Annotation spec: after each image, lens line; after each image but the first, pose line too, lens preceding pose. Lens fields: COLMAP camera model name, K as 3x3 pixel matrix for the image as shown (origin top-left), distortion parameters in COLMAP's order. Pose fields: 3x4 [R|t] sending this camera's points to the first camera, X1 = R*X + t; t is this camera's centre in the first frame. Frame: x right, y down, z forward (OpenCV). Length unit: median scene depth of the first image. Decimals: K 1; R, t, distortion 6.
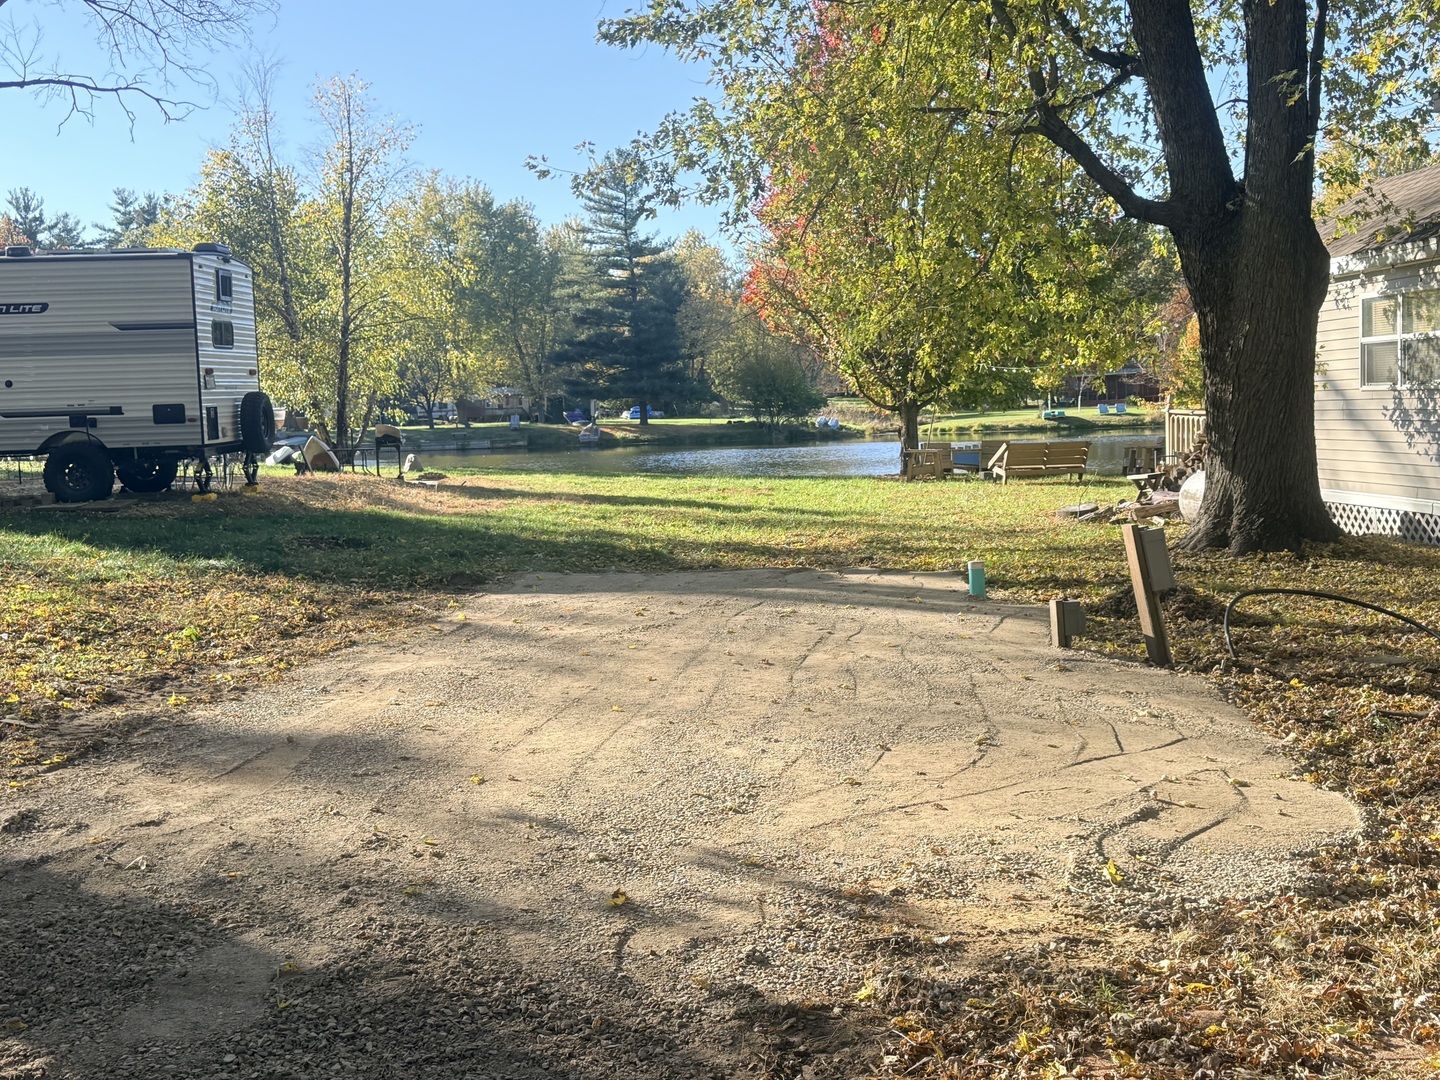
lens RADIAL K [[1659.3, 0, 720.0], [0, 1659.3, 540.0], [0, 0, 1]] dist [0.144516, -0.016276]
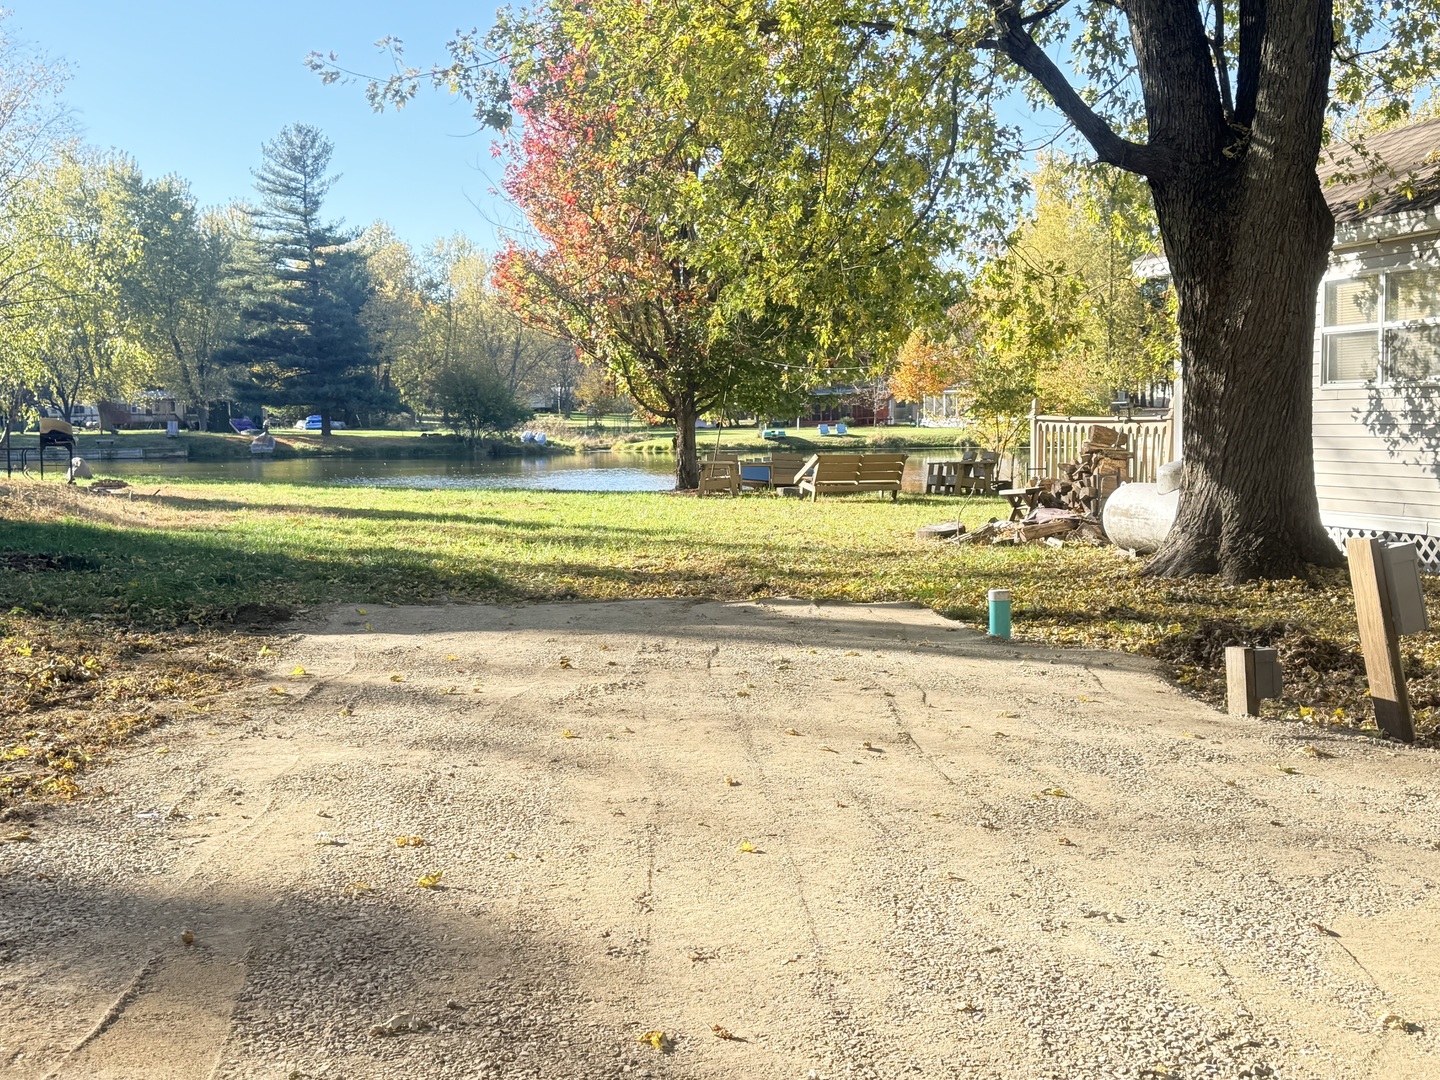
lens RADIAL K [[1748.7, 0, 726.7], [0, 1748.7, 545.2], [0, 0, 1]] dist [0.189532, -0.265073]
pose [[0.981764, 0.007010, 0.189976, -0.039277], [-0.004696, 0.999909, -0.012626, 0.001102], [-0.190047, 0.011503, 0.981708, 0.085659]]
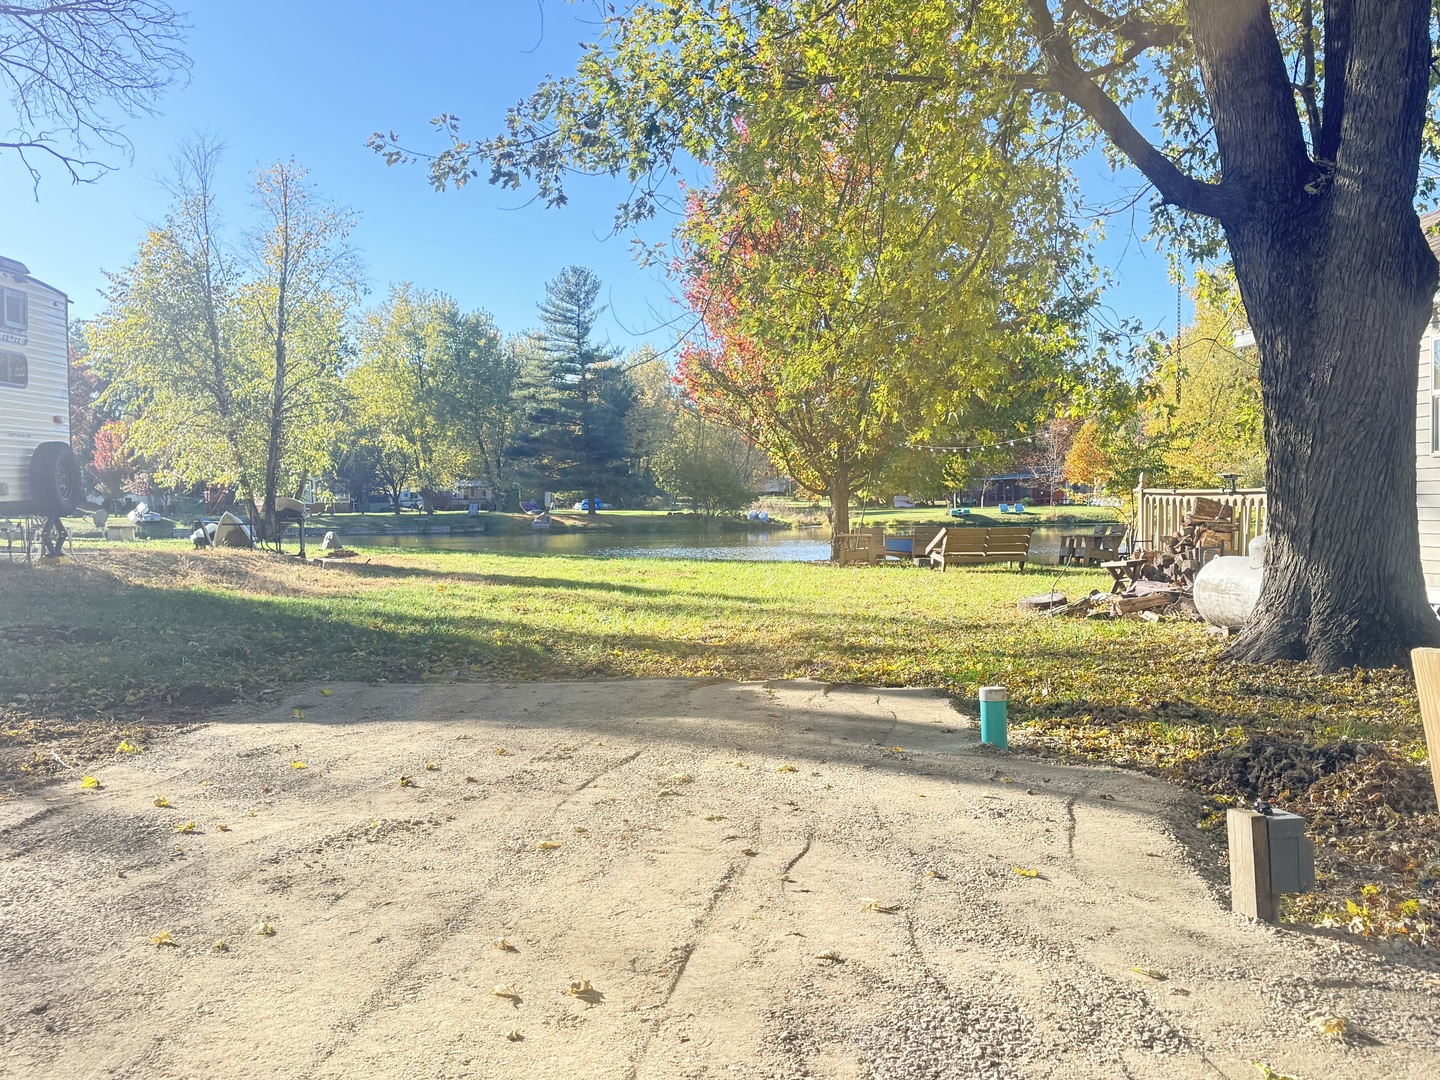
lens RADIAL K [[1412.3, 0, 721.0], [0, 1412.3, 549.5], [0, 0, 1]] dist [0.181300, -0.366973]
pose [[0.999124, 0.016929, 0.038267, 0.011549], [-0.015042, 0.998682, -0.049081, -0.003627], [-0.039048, 0.048463, 0.998061, 0.164328]]
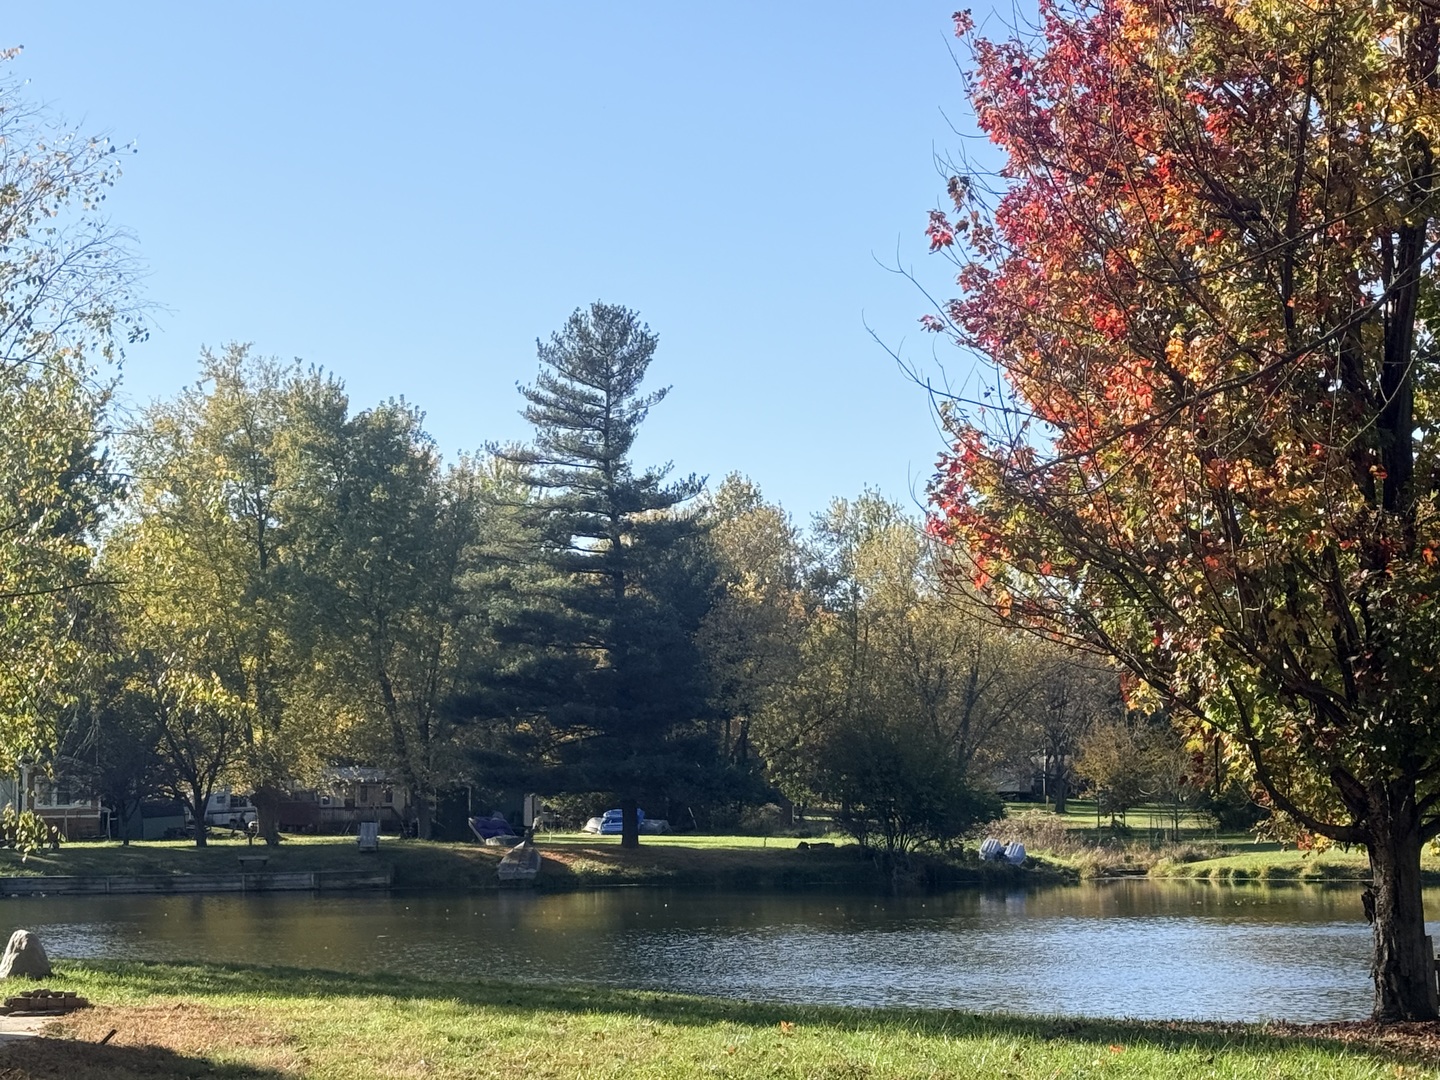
lens RADIAL K [[2926.1, 0, 720.0], [0, 2926.1, 540.0], [0, 0, 1]] dist [0.149389, -0.170123]
pose [[0.999660, 0.021665, -0.014523, -0.023225], [-0.023837, 0.984884, -0.171567, -0.028721], [0.010587, 0.171855, 0.985065, 0.351724]]
